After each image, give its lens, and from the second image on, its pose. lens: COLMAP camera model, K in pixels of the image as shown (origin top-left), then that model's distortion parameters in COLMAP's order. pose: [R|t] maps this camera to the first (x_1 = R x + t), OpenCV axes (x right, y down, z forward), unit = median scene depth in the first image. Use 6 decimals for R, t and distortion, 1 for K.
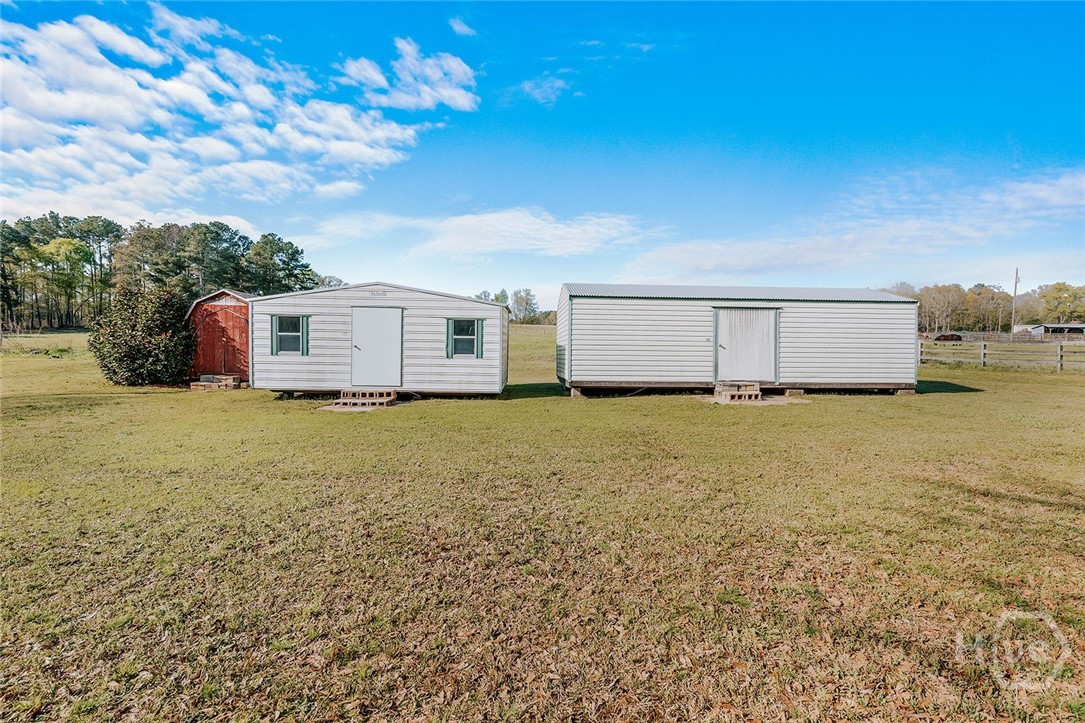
lens RADIAL K [[494.6, 0, 546.4], [0, 494.6, 361.6], [0, 0, 1]] dist [0.000618, 0.000049]
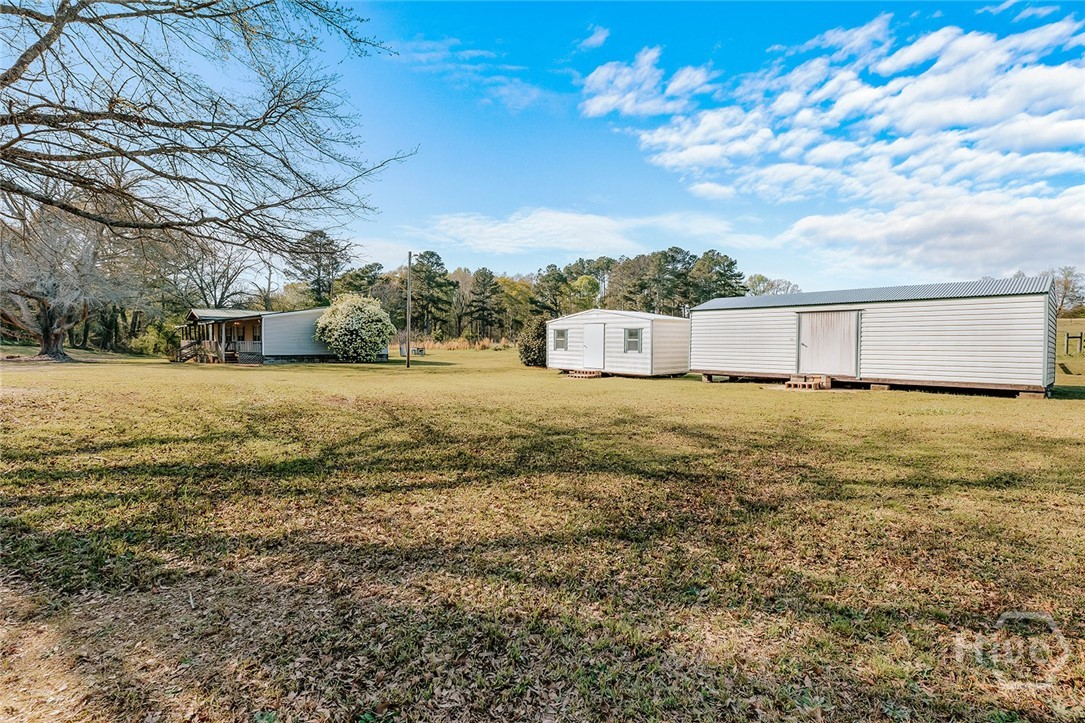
lens RADIAL K [[494.6, 0, 540.5], [0, 494.6, 363.8], [0, 0, 1]] dist [0.000618, 0.000049]
pose [[0.626491, 0.025018, -0.779027, 0.891249], [-0.025221, 0.999612, 0.011820, 0.017318], [0.779021, 0.012243, 0.626879, -0.243279]]
